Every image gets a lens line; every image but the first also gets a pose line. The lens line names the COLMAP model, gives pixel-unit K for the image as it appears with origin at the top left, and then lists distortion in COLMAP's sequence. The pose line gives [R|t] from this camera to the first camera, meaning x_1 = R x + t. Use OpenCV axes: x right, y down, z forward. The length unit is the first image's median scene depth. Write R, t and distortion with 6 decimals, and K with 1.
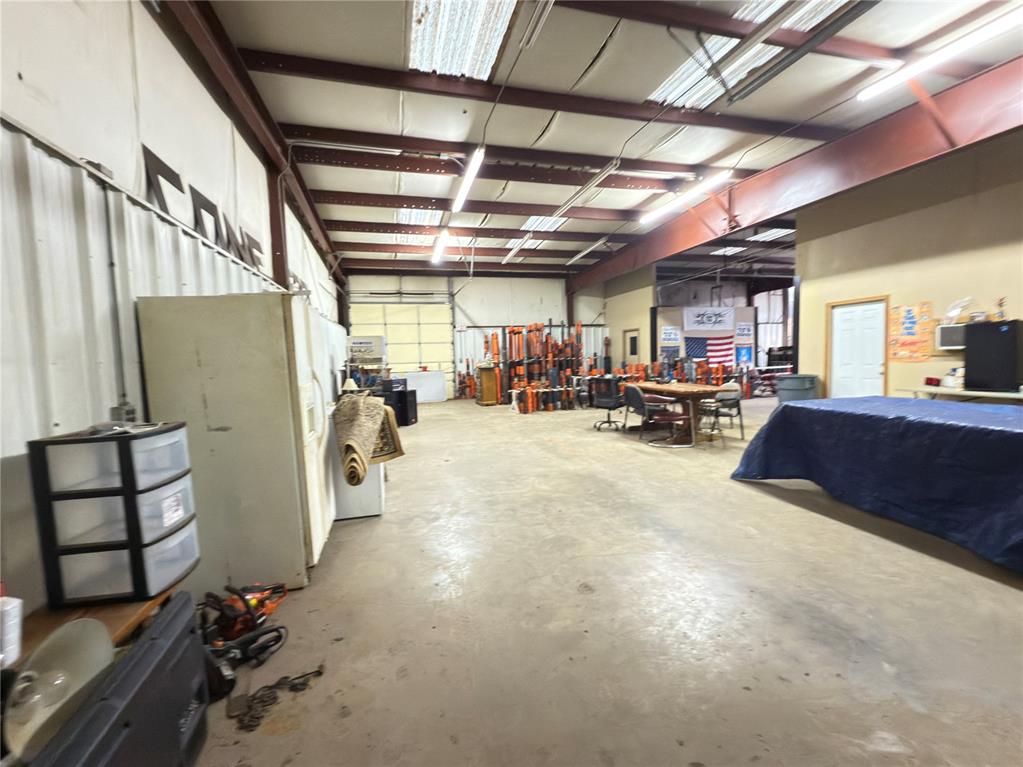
lens RADIAL K [[437.5, 0, 511.0], [0, 437.5, 383.5], [0, 0, 1]] dist [-0.002587, 0.000826]
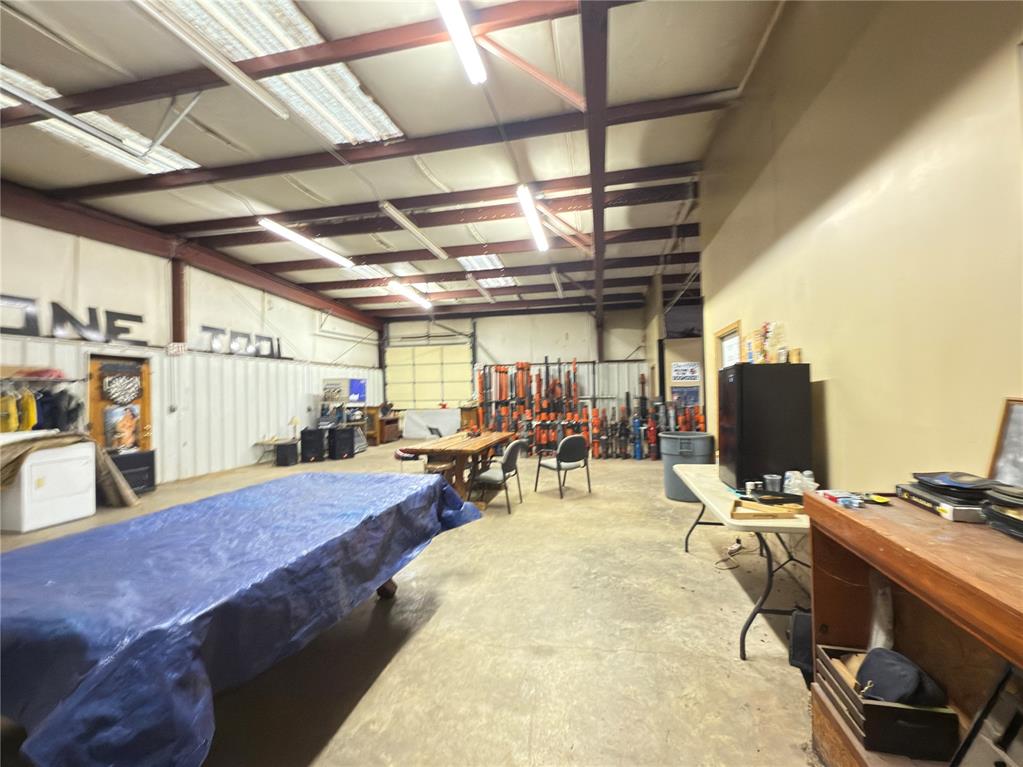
lens RADIAL K [[437.5, 0, 514.2], [0, 437.5, 389.4], [0, 0, 1]] dist [-0.002587, 0.000826]
pose [[0.893854, 0.008491, -0.448277, 0.446871], [-0.034525, 0.998156, -0.049934, -0.028300], [0.447026, 0.060110, 0.892499, 0.137672]]
